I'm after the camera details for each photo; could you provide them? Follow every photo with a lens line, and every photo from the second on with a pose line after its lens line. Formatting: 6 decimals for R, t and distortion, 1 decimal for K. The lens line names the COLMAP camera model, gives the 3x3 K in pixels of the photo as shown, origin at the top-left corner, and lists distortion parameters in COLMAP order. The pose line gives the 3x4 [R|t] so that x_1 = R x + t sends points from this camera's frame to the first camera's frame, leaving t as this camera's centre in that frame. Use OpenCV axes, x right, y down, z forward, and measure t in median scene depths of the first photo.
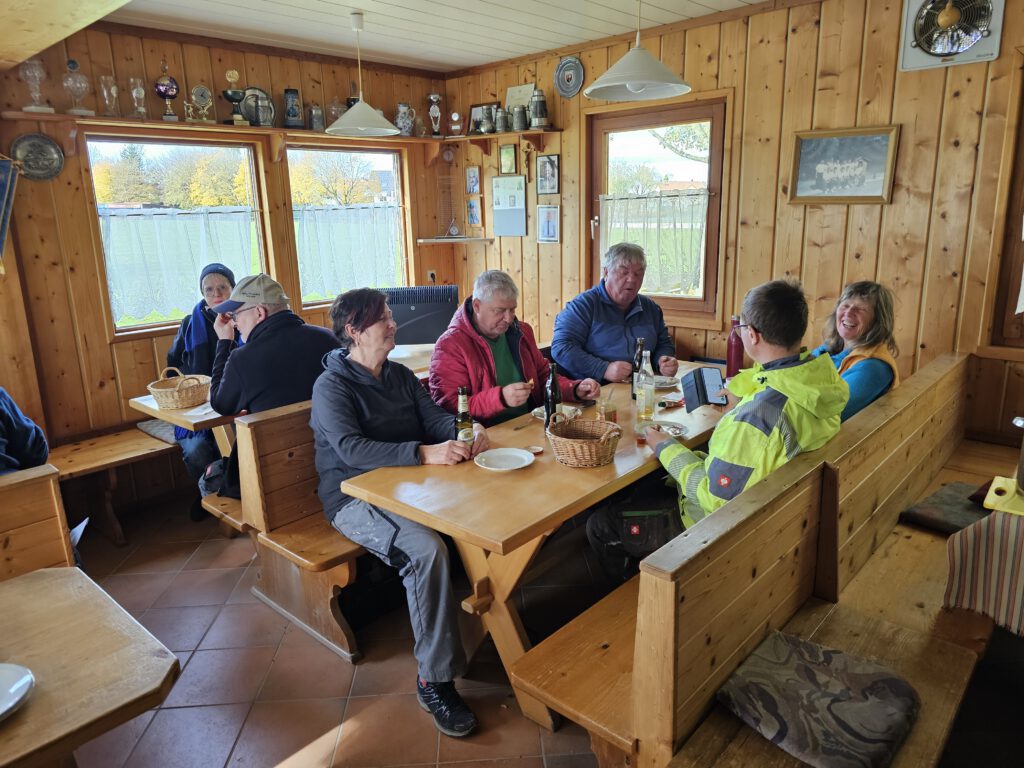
lens RADIAL K [[696.8, 0, 507.5], [0, 696.8, 376.5], [0, 0, 1]] dist [0.047845, -0.040875]
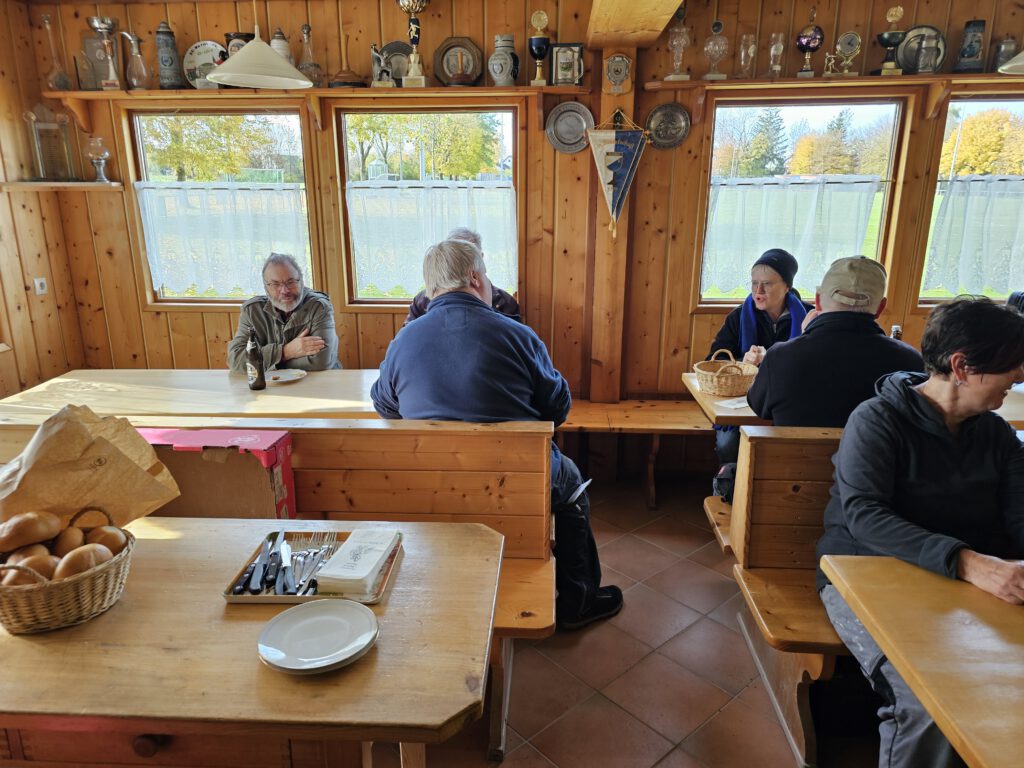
lens RADIAL K [[696.8, 0, 508.4], [0, 696.8, 381.8], [0, 0, 1]] dist [0.047845, -0.040875]
pose [[0.625909, 0.231841, -0.744640, 0.042850], [-0.195963, 0.970913, 0.137573, -0.041669], [0.754876, 0.059813, 0.653135, 0.170323]]
